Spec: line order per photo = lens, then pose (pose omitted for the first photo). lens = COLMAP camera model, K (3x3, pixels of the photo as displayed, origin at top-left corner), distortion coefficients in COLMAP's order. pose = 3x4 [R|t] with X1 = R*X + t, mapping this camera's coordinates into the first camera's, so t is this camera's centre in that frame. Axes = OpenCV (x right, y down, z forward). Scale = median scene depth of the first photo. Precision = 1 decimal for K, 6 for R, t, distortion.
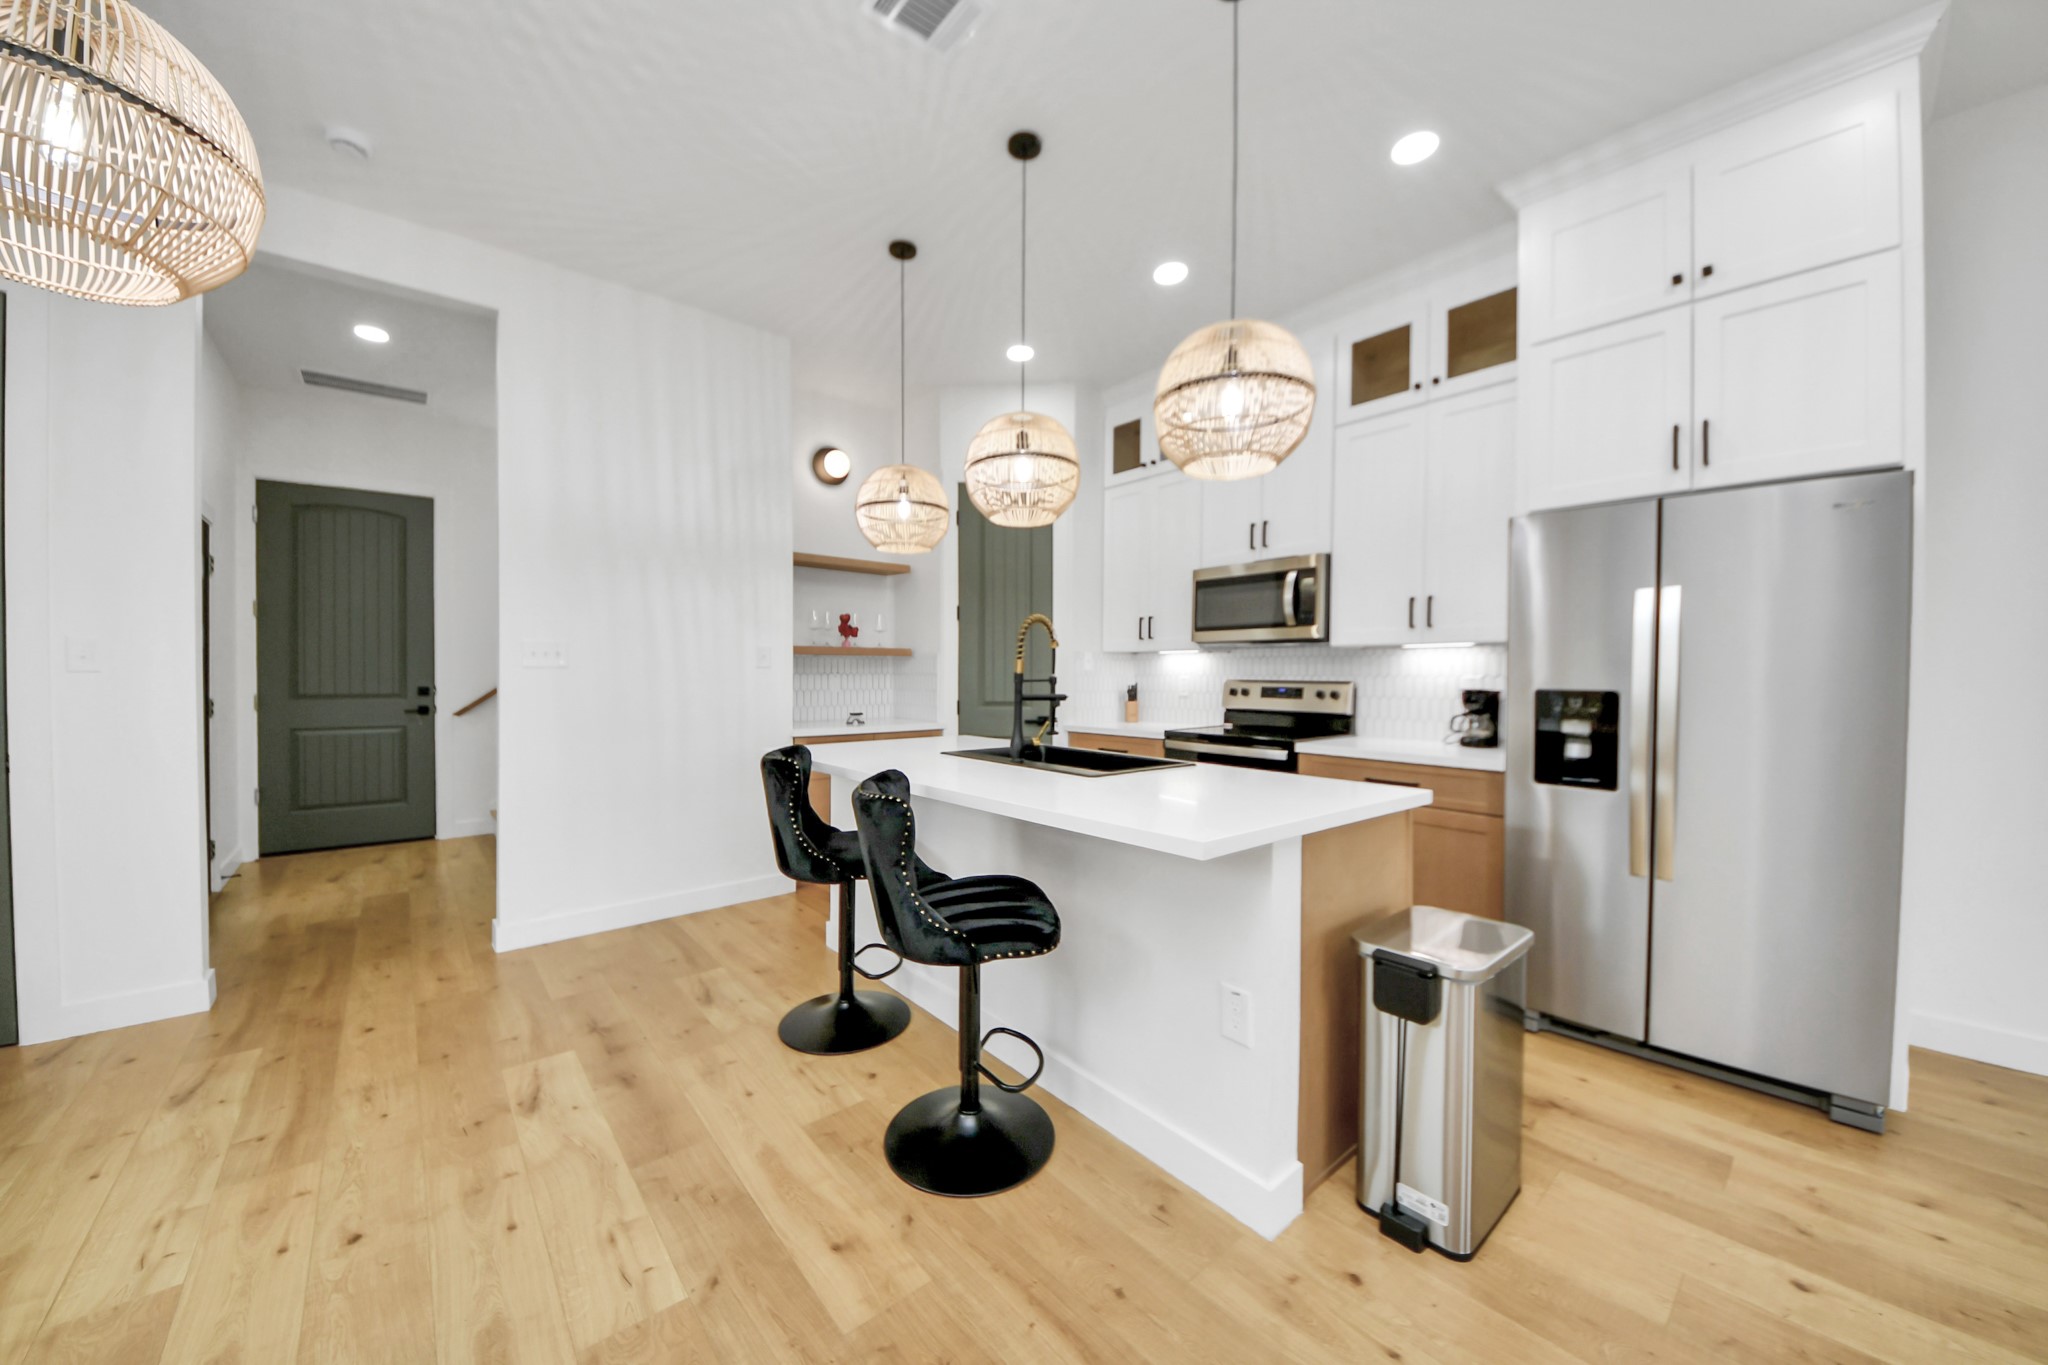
lens RADIAL K [[740.6, 0, 1003.8], [0, 740.6, 680.2], [0, 0, 1]] dist [0.013377, -0.017237]
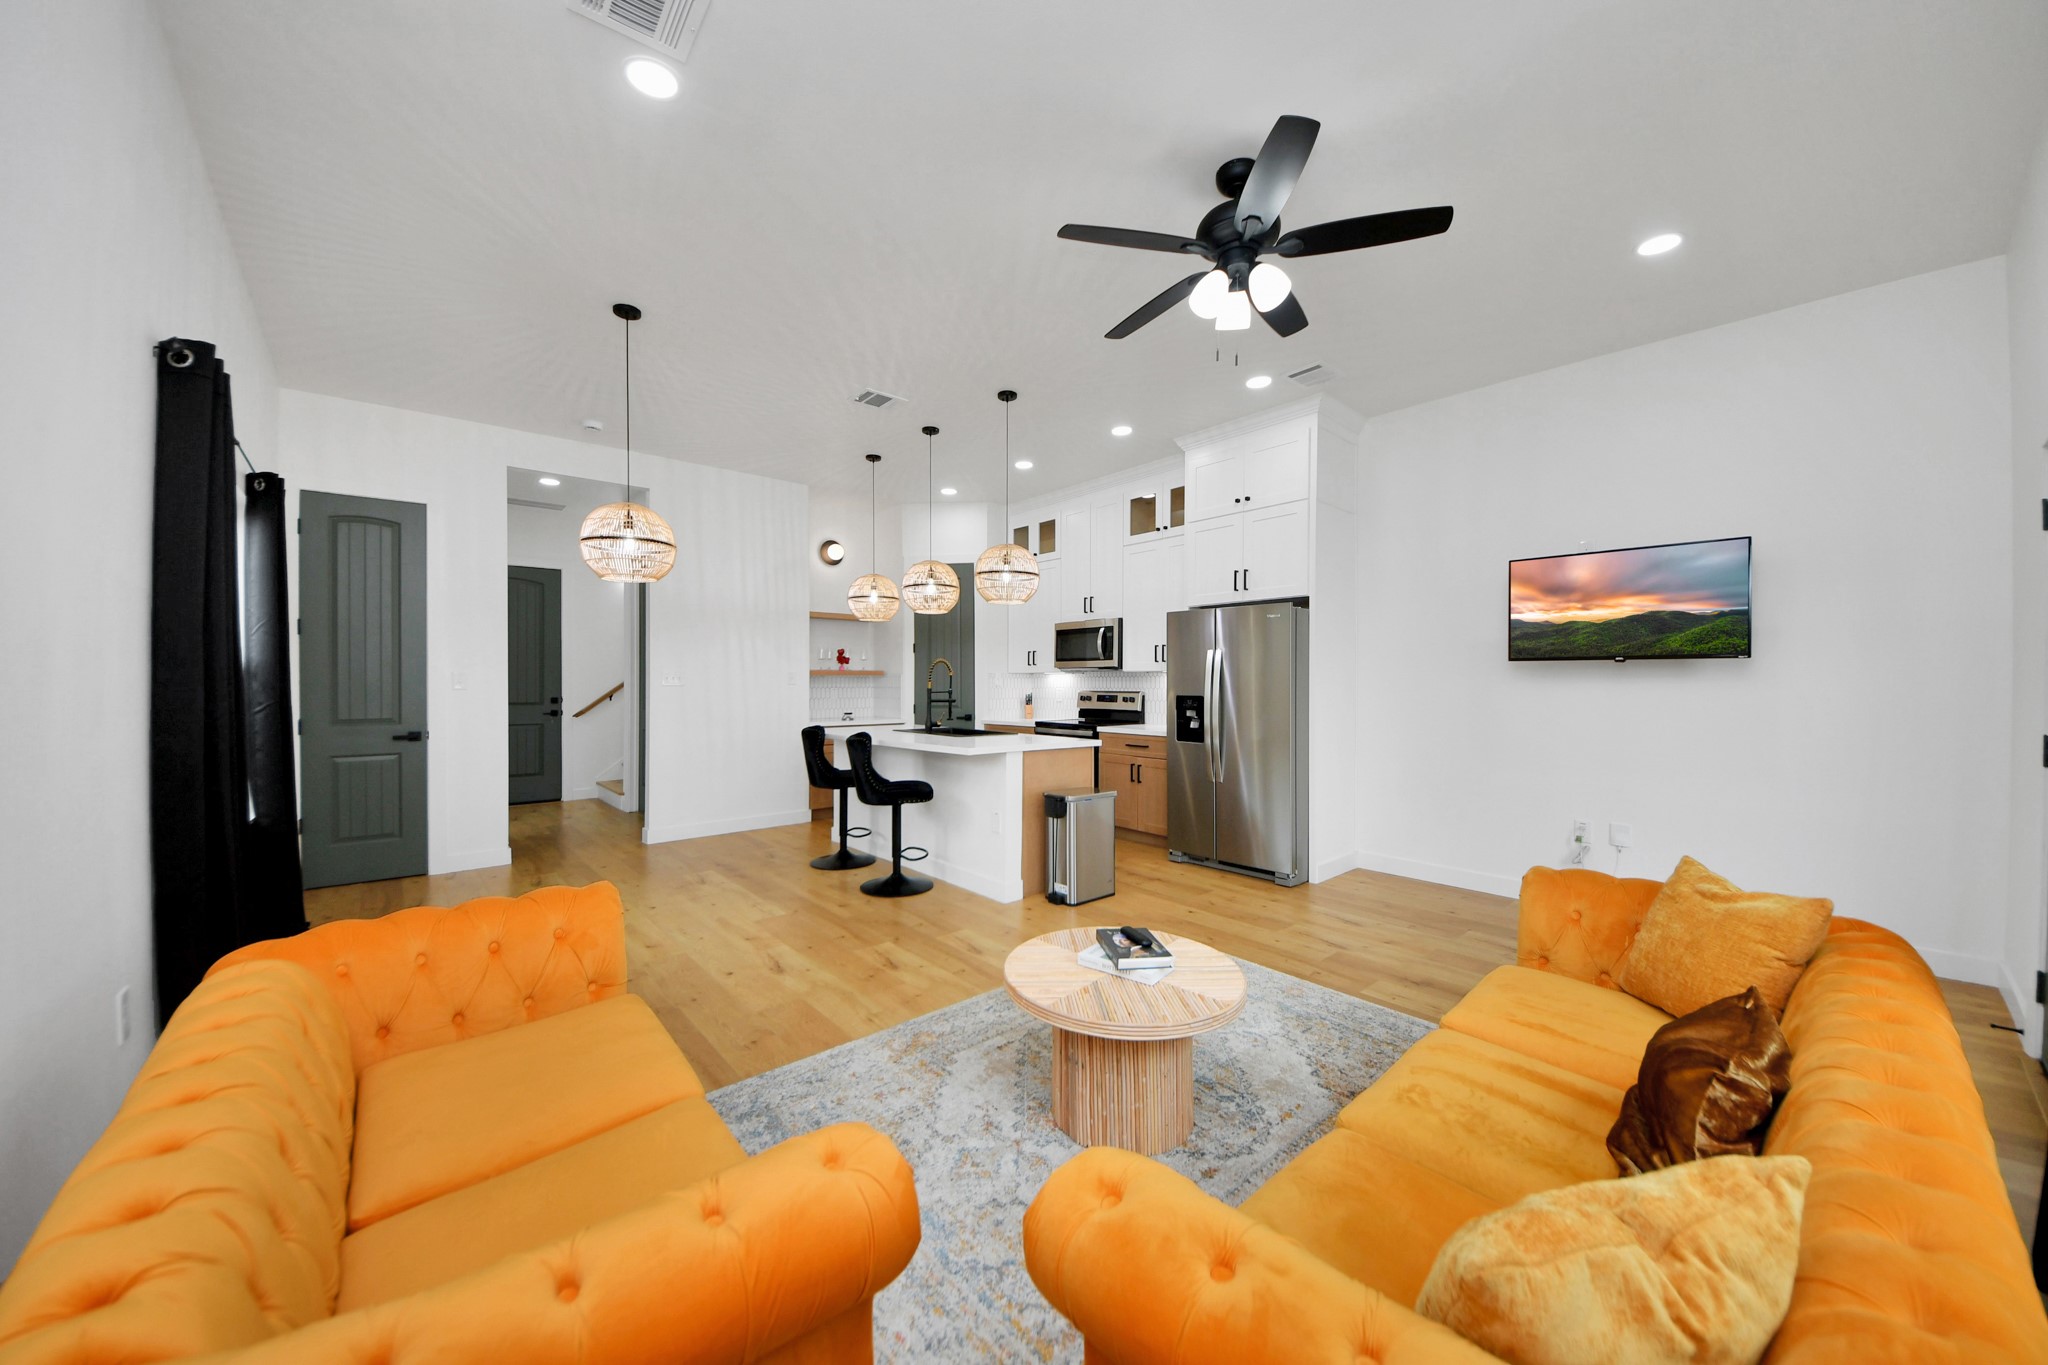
lens RADIAL K [[757.8, 0, 1019.7], [0, 757.8, 685.7], [0, 0, 1]] dist [0.000132, 0.000000]
pose [[0.999701, -0.003515, 0.024186, 0.156916], [0.003648, 0.999978, -0.005464, -0.003455], [-0.024166, 0.005550, 0.999693, -0.770240]]
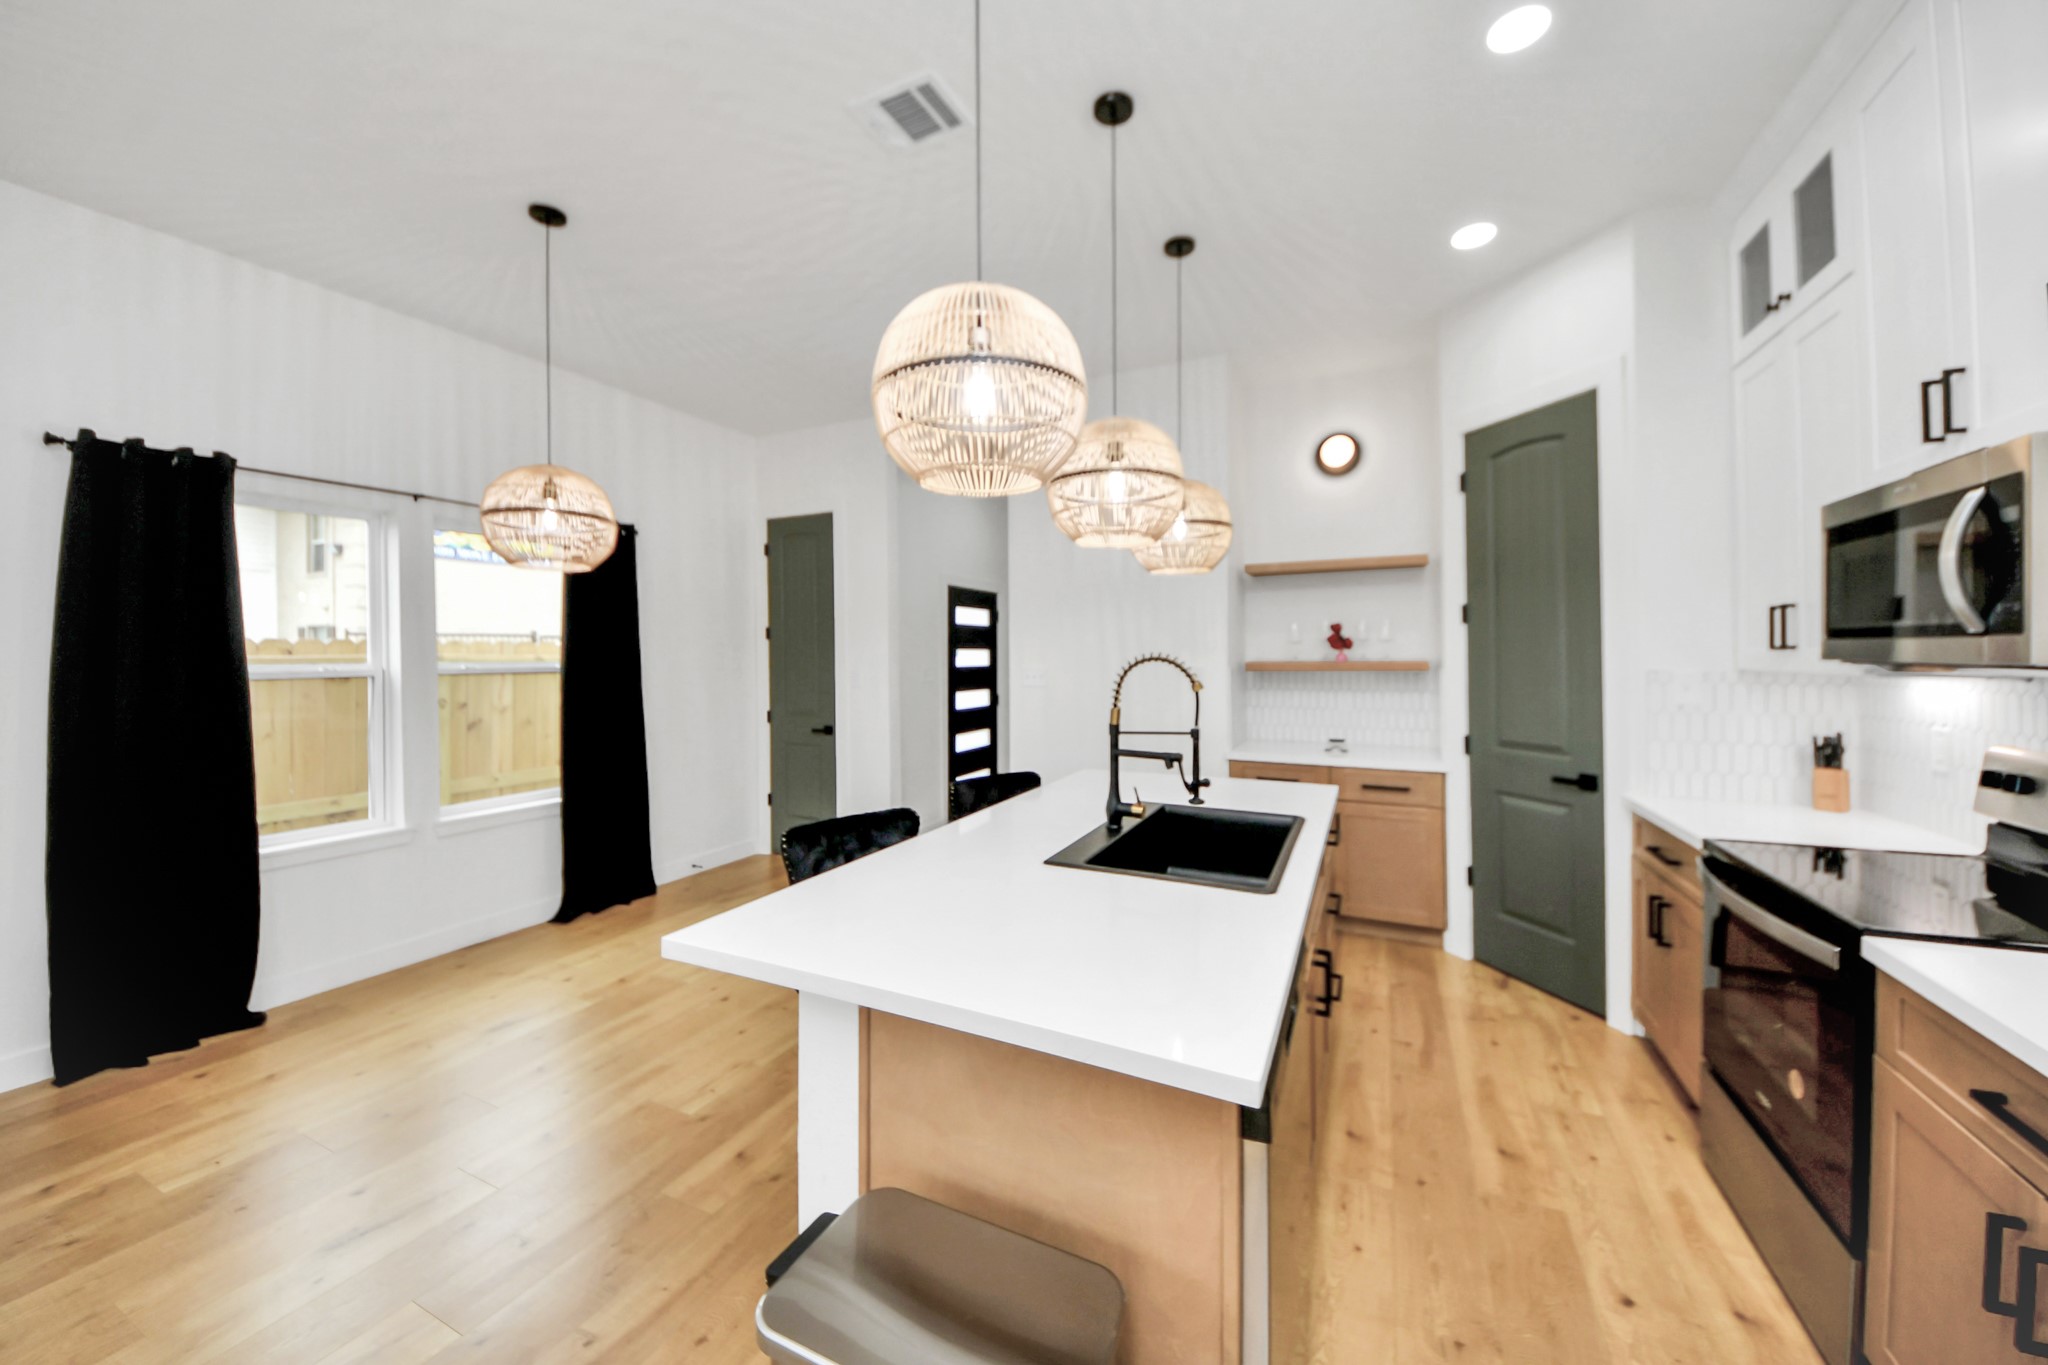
lens RADIAL K [[739.9, 0, 1022.4], [0, 739.9, 650.6], [0, 0, 1]] dist [-0.000061, -0.000018]
pose [[0.416701, -0.011676, -0.908969, 0.541062], [-0.001463, 0.999908, -0.013515, -0.058443], [0.909042, 0.006961, 0.416645, 0.398939]]
